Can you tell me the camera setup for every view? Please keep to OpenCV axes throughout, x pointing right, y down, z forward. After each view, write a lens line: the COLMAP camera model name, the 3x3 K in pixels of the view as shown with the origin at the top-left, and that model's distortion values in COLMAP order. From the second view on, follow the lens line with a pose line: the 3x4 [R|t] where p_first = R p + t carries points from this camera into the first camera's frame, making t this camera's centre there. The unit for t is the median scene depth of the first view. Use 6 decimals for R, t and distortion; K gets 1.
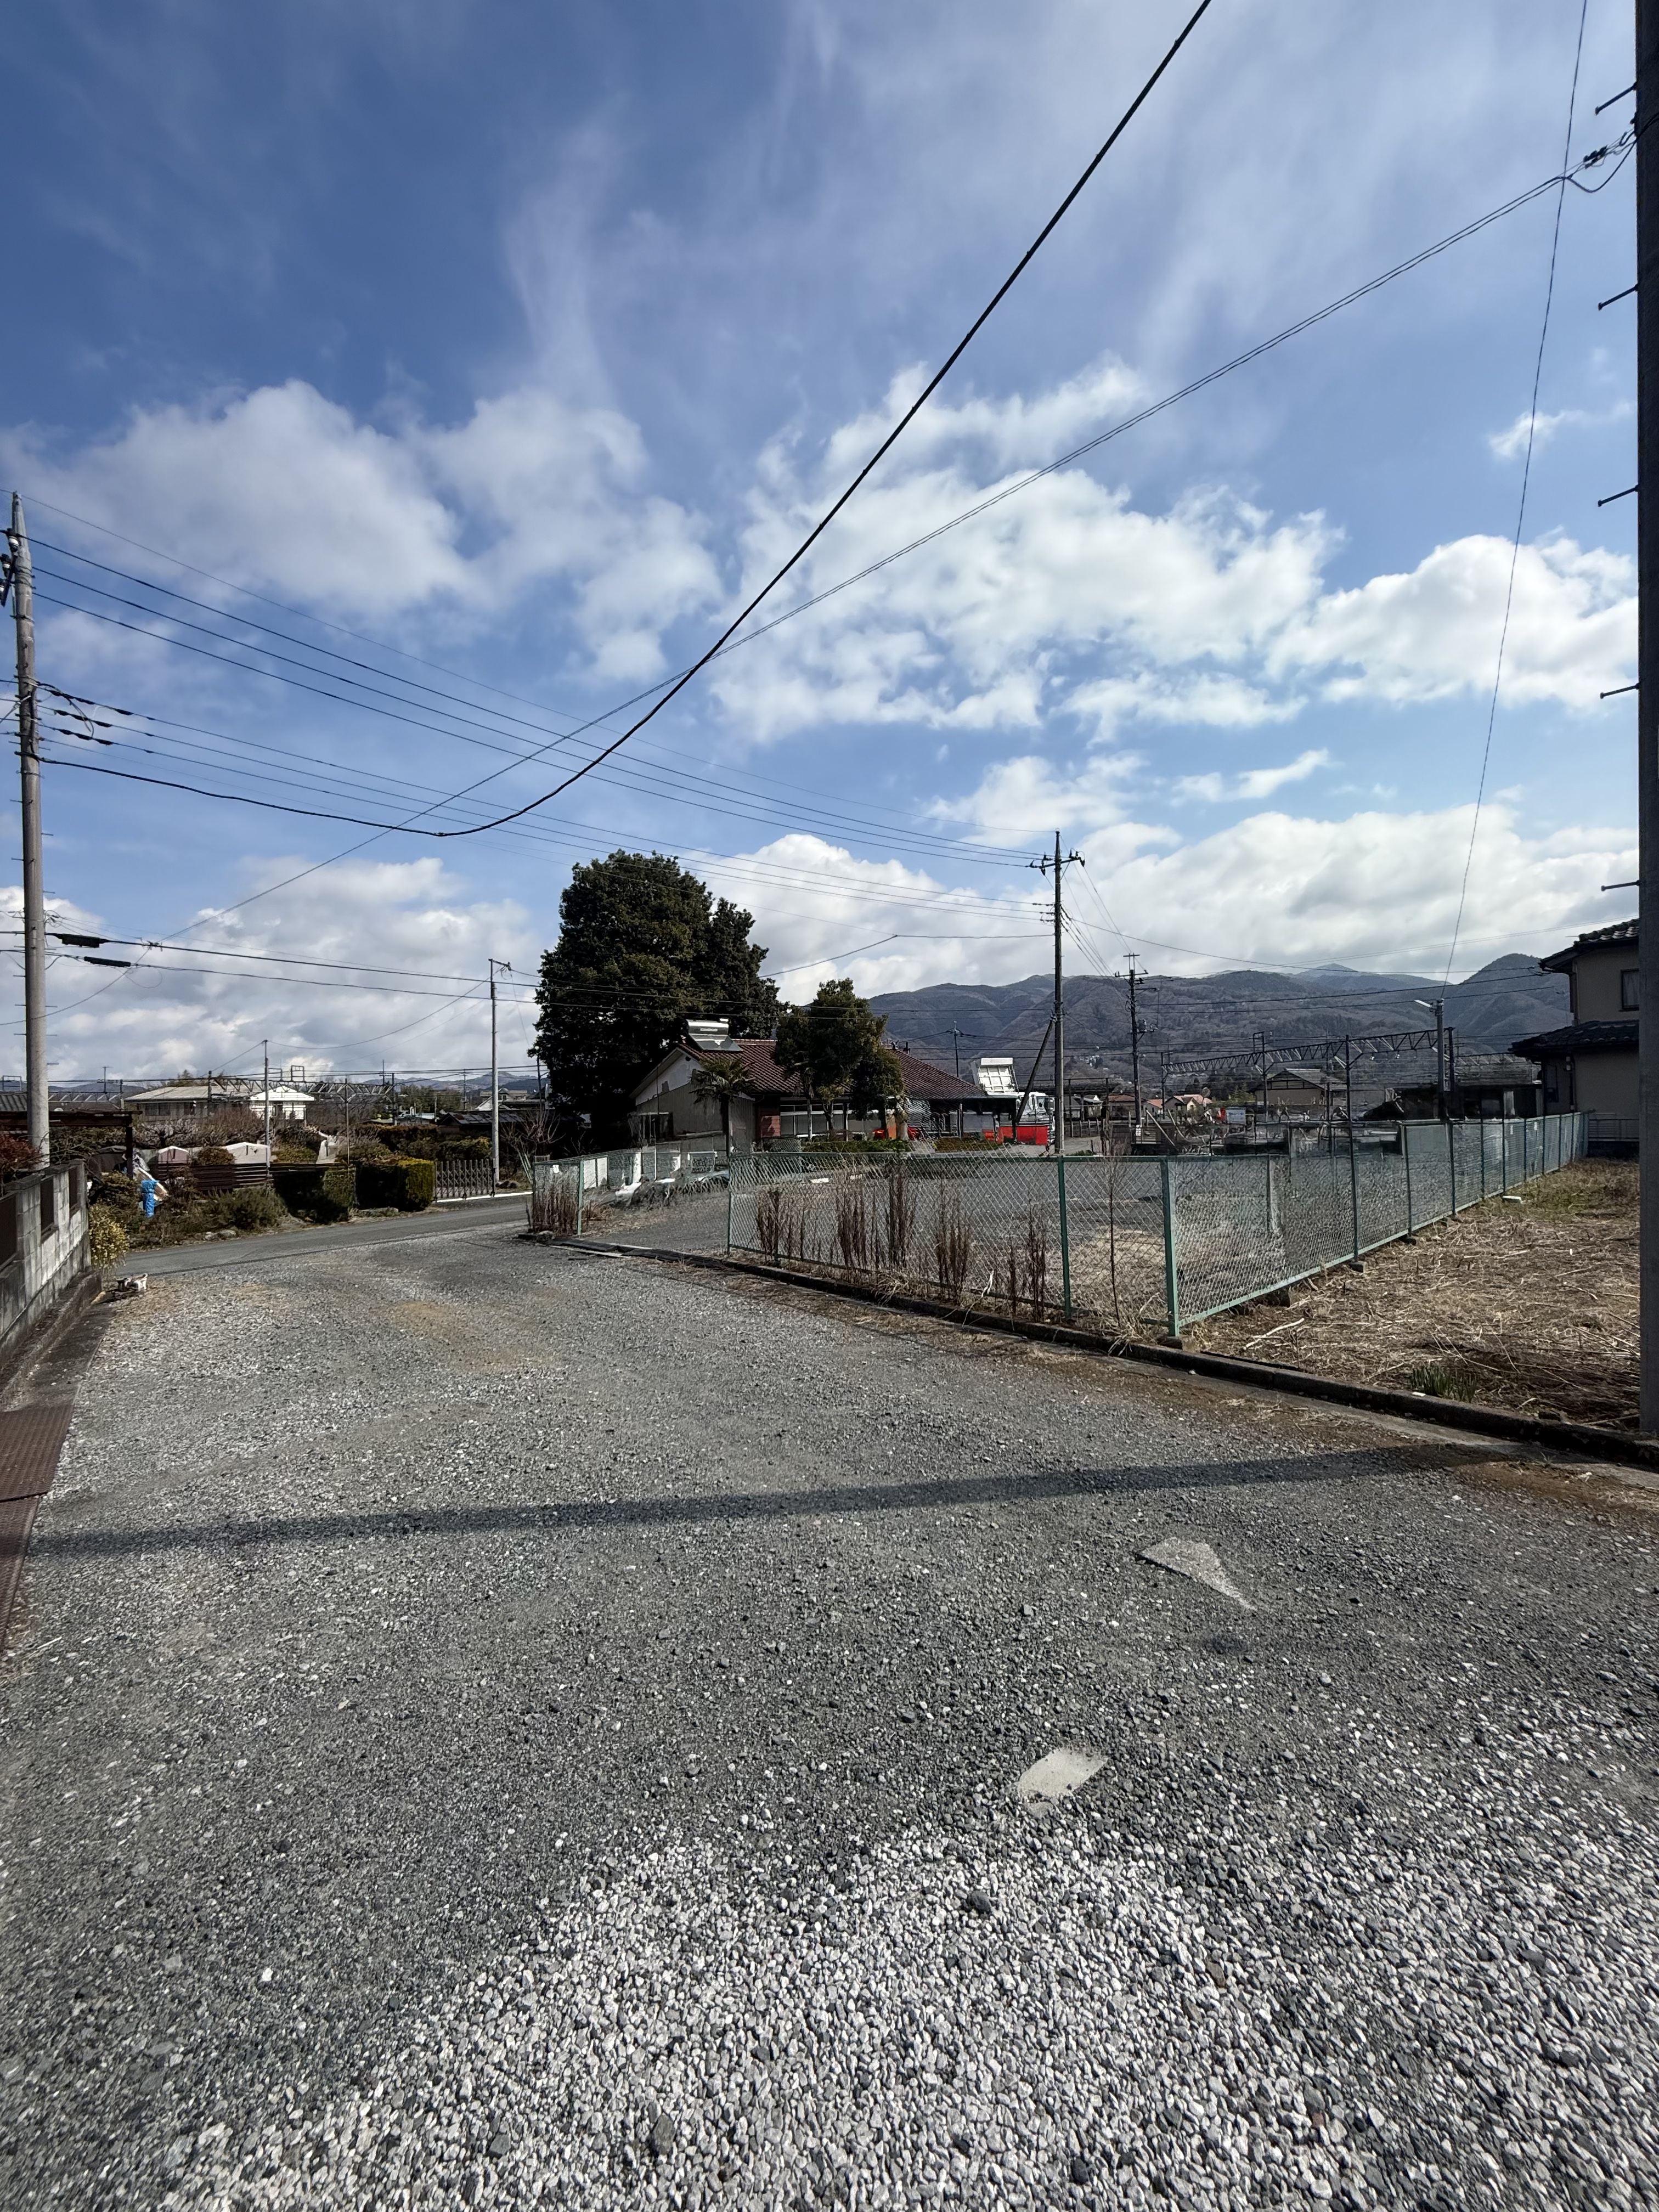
lens RADIAL K [[872.7, 0, 829.5], [0, 872.7, 1106.0], [0, 0, 1]] dist [-0.000446, -0.004693]
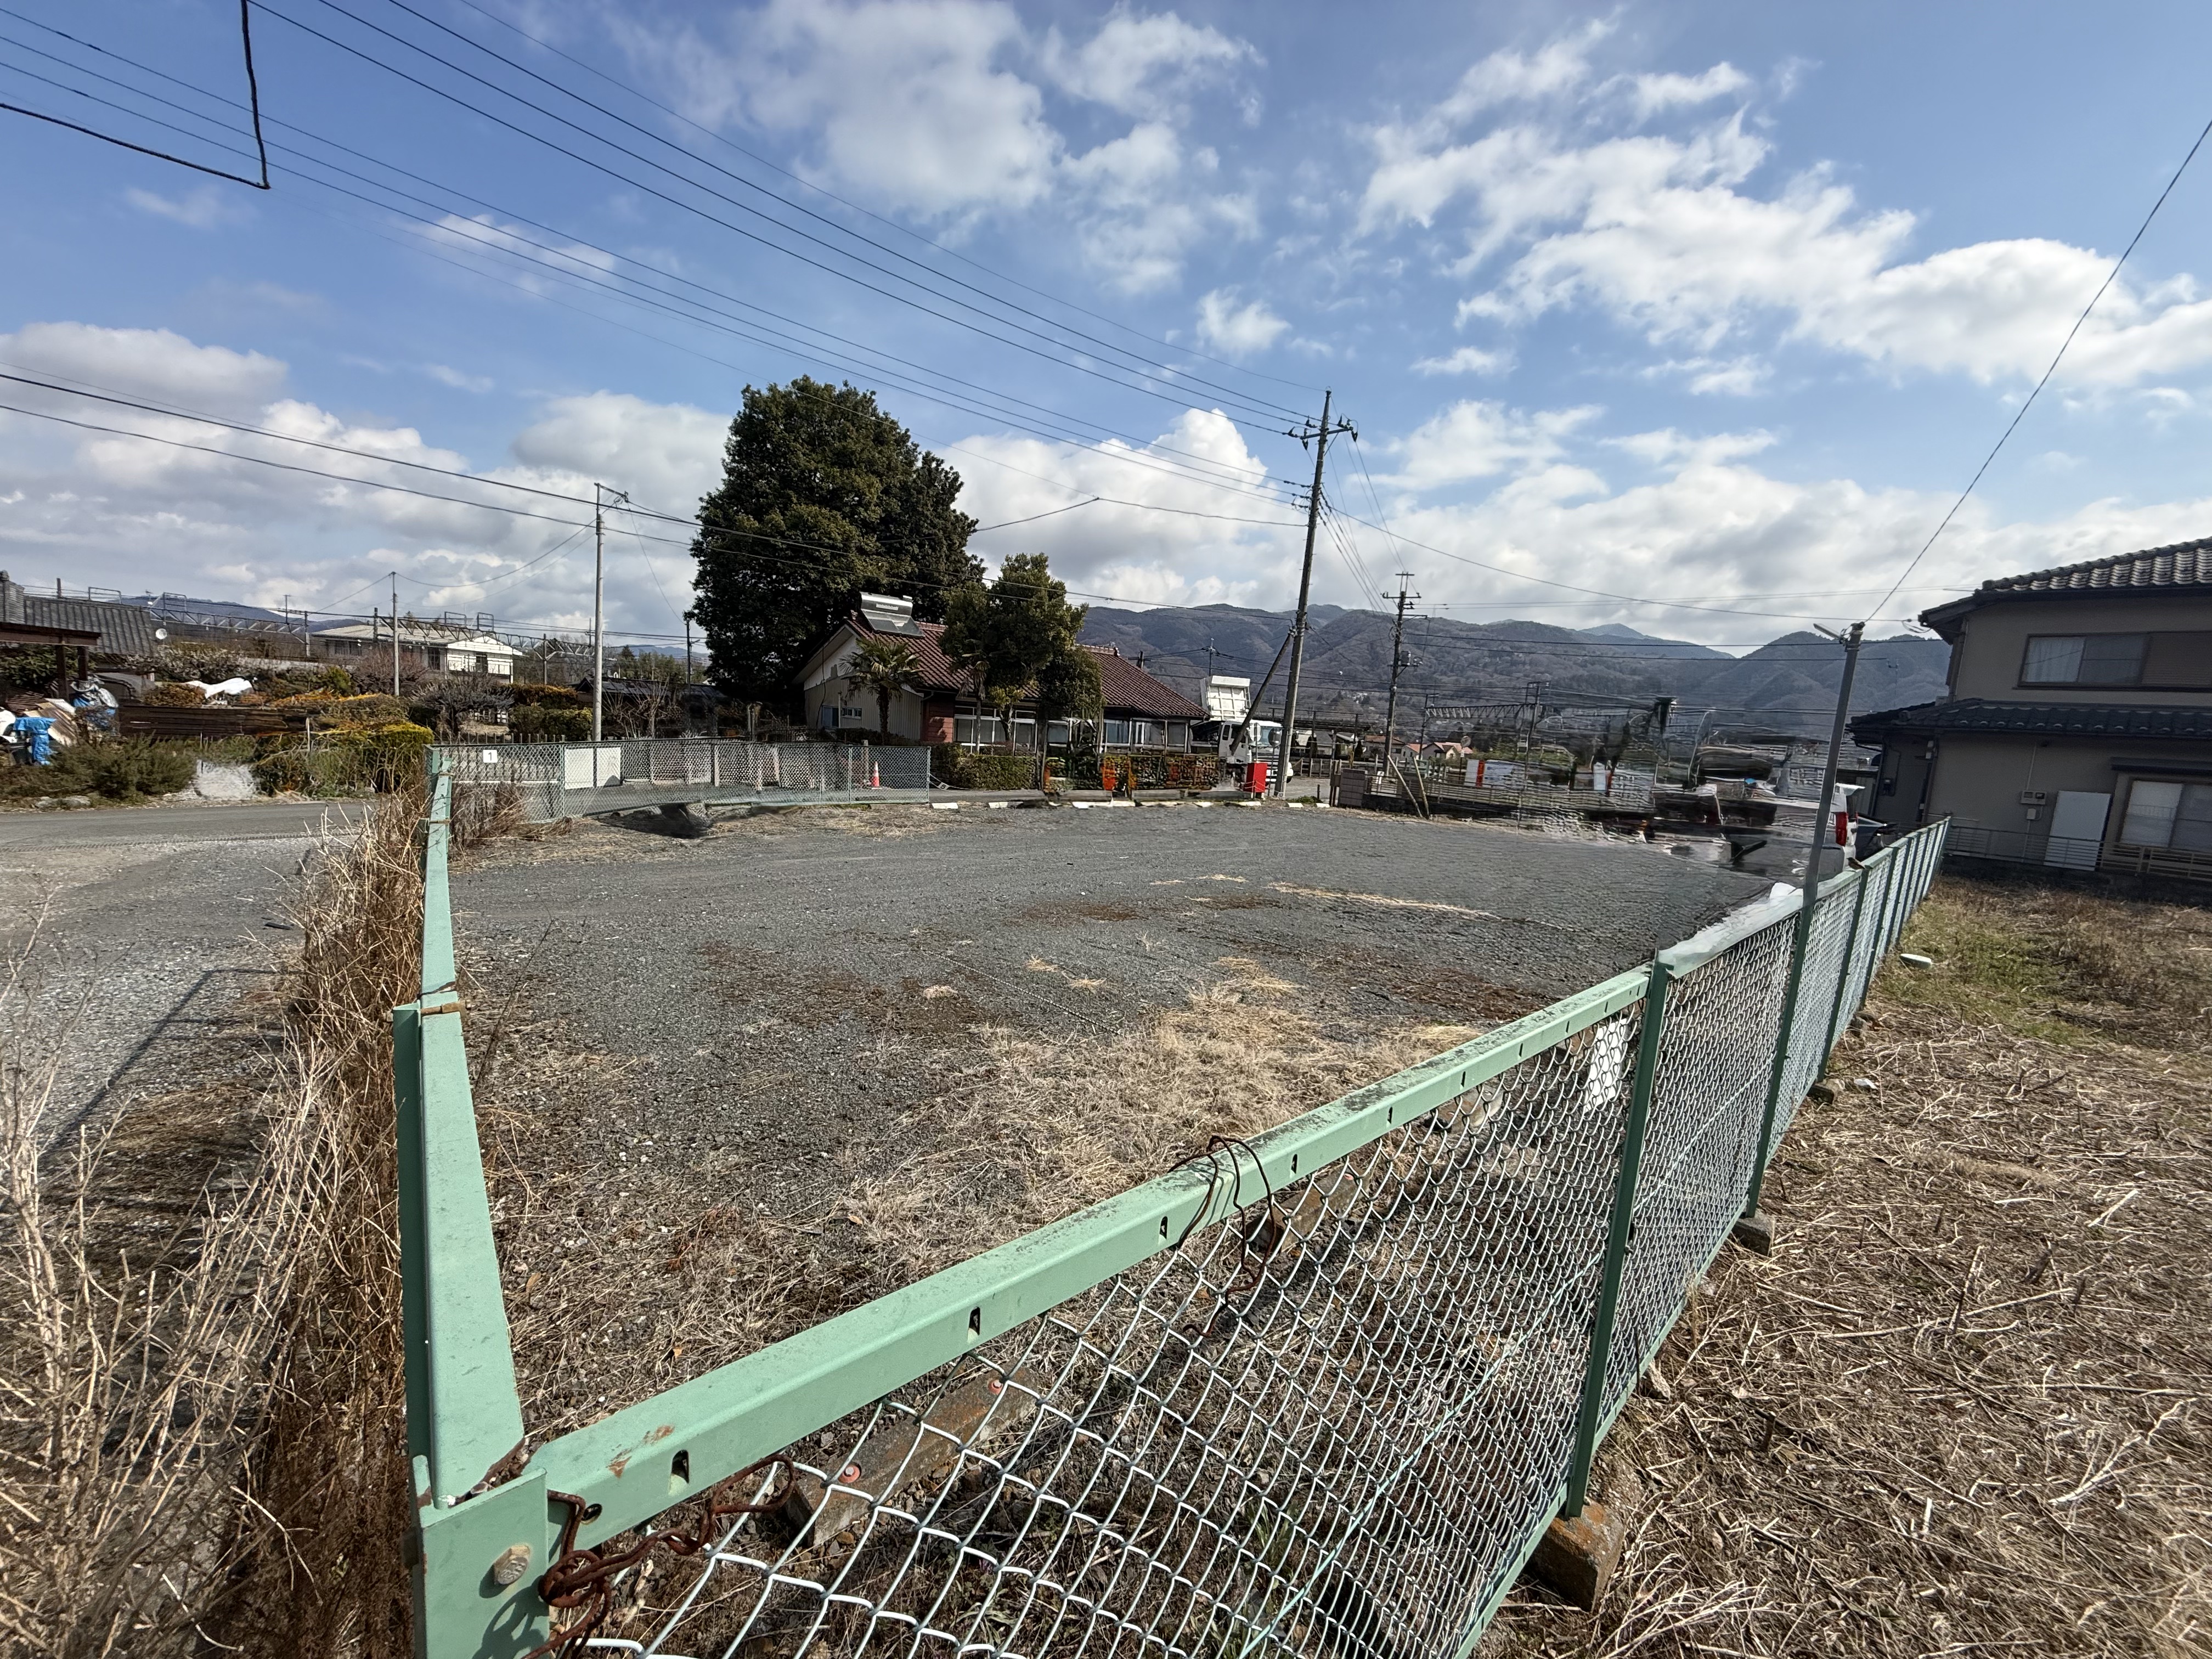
lens RADIAL K [[872.7, 0, 1086.4], [0, 872.7, 832.4], [0, 0, 1]] dist [-0.000446, -0.004693]
pose [[0.995098, 0.098573, 0.007993, 0.064063], [-0.098775, 0.986622, 0.129695, -0.001615], [0.004898, -0.129848, 0.991522, 0.138656]]
